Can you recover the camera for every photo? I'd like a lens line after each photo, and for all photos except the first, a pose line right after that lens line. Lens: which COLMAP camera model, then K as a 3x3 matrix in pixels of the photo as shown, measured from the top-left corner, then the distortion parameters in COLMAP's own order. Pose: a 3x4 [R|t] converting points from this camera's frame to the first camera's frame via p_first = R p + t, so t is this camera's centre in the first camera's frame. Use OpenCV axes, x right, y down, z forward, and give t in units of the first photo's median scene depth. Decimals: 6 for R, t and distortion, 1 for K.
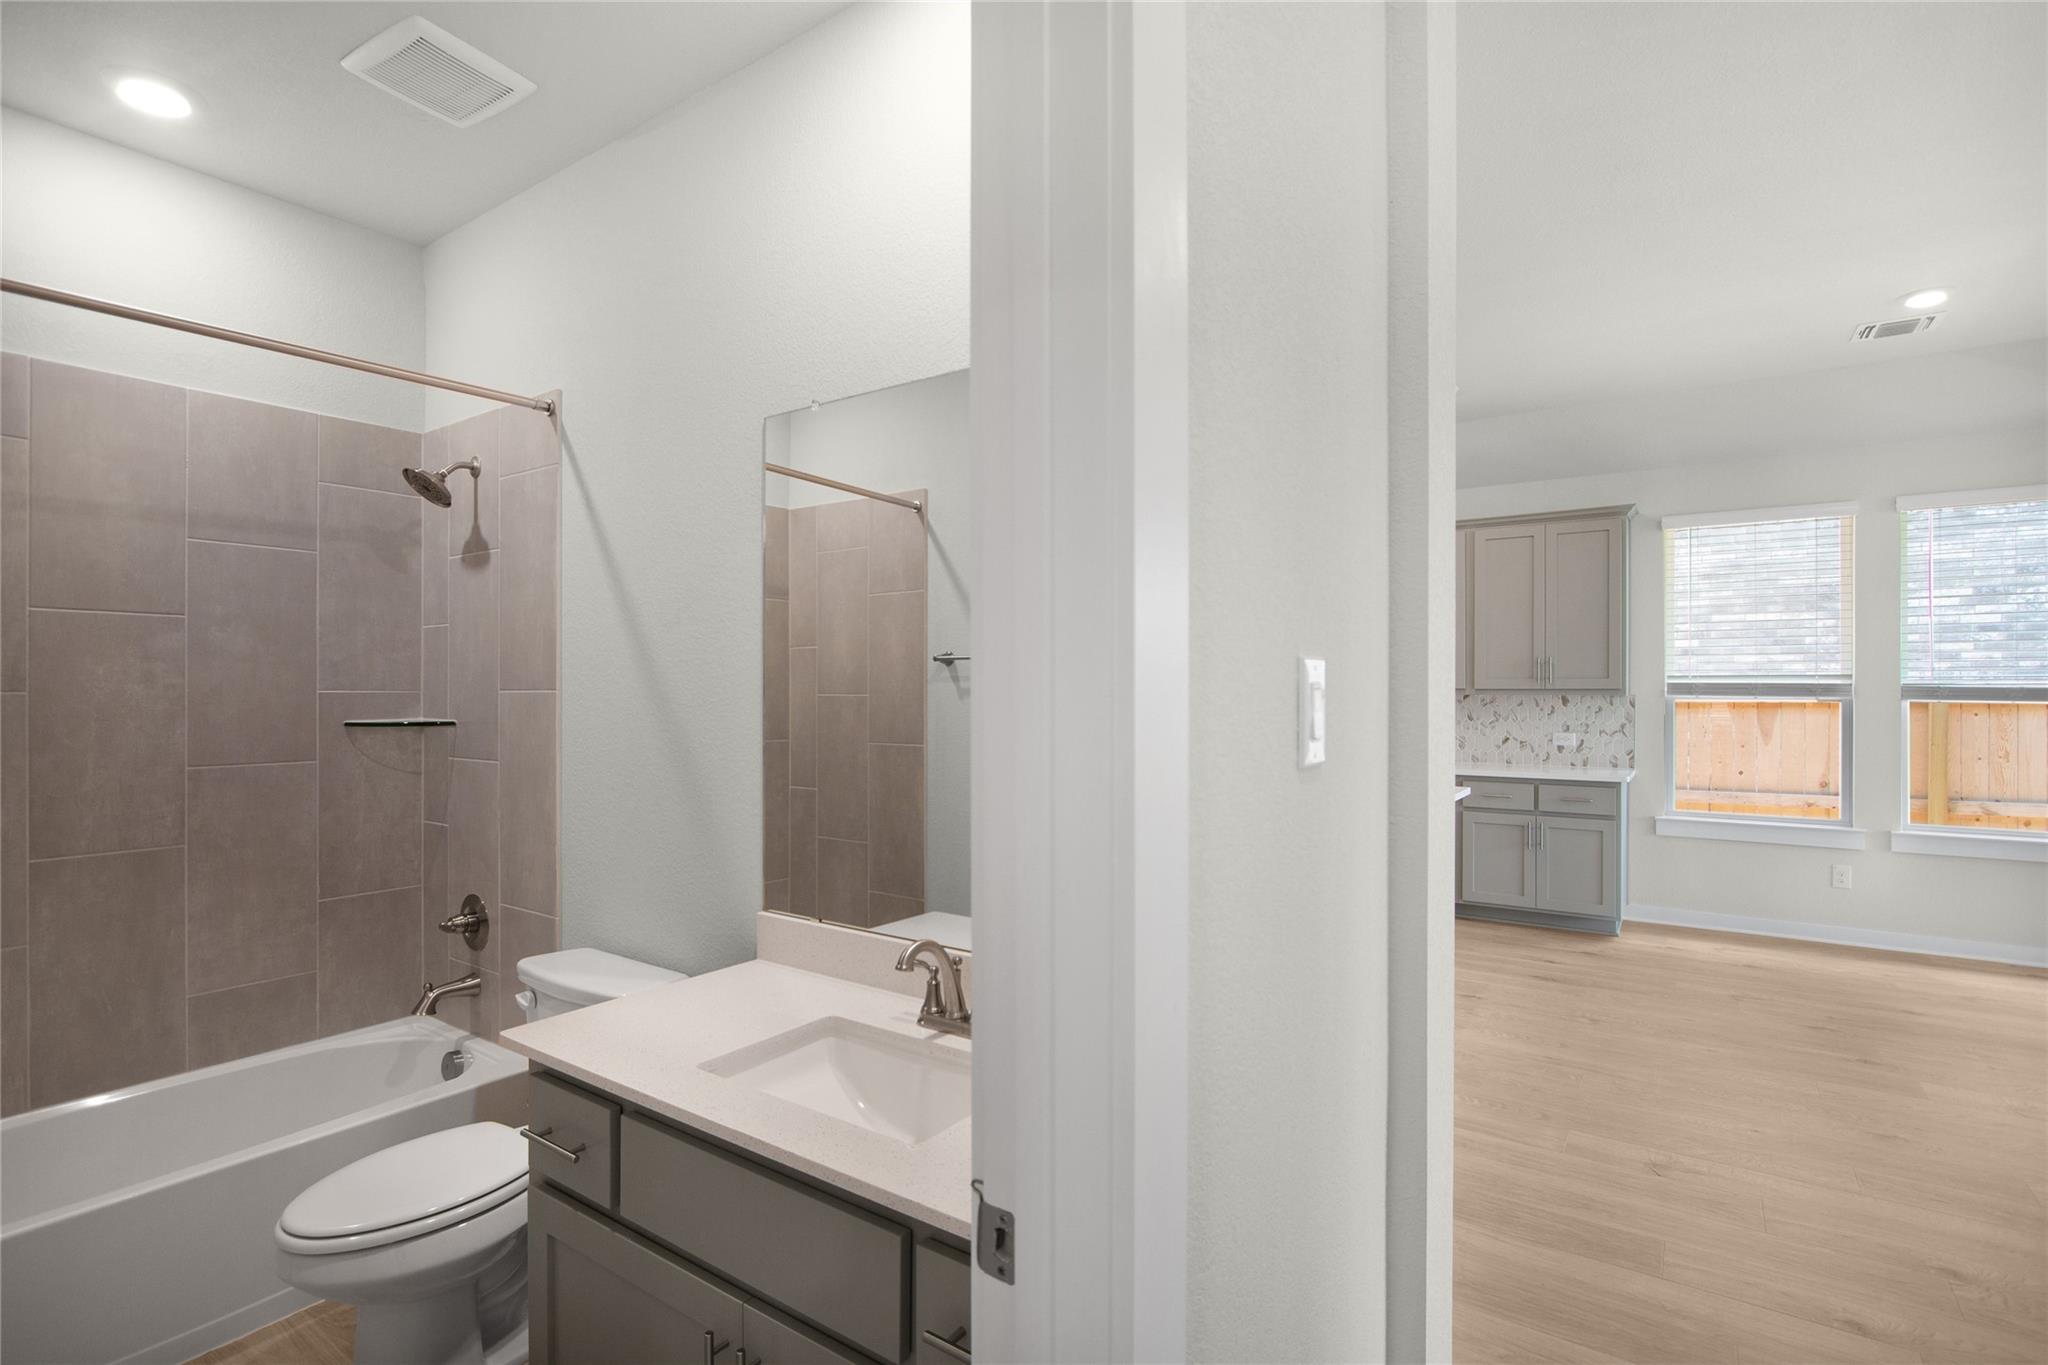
lens RADIAL K [[970.5, 0, 1024.0], [0, 970.5, 682.5], [0, 0, 1]] dist [-0.001349, -0.000055]
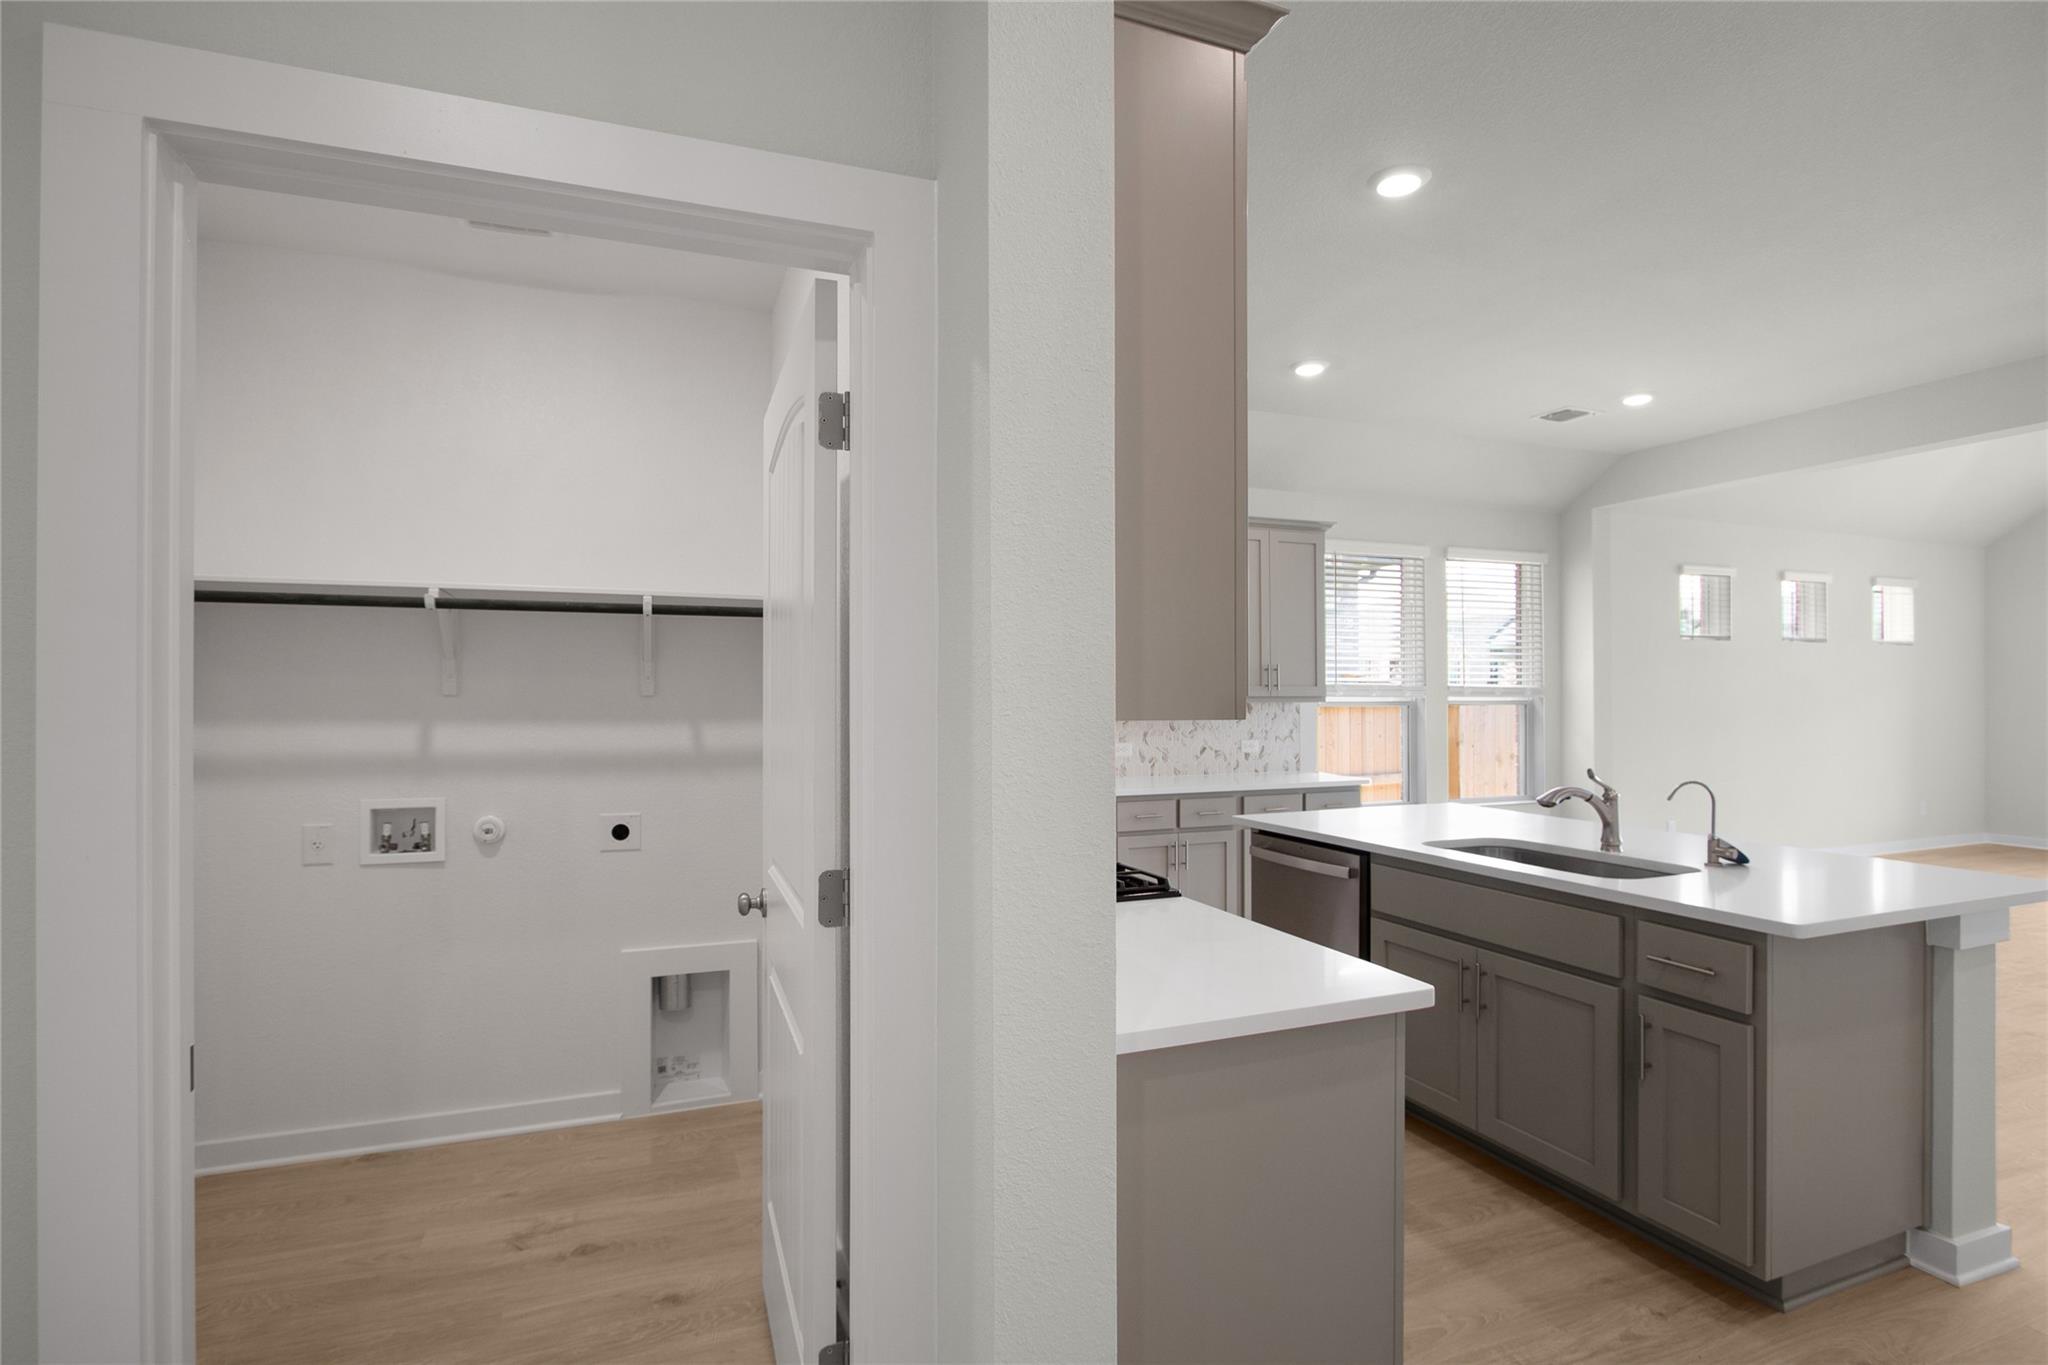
lens RADIAL K [[970.5, 0, 1024.0], [0, 970.5, 682.5], [0, 0, 1]] dist [-0.001349, -0.000055]
pose [[0.566482, 0.009053, 0.824025, -0.405838], [-0.006192, 0.999958, -0.006729, 0.000600], [-0.824051, -0.001290, 0.566514, 0.629069]]
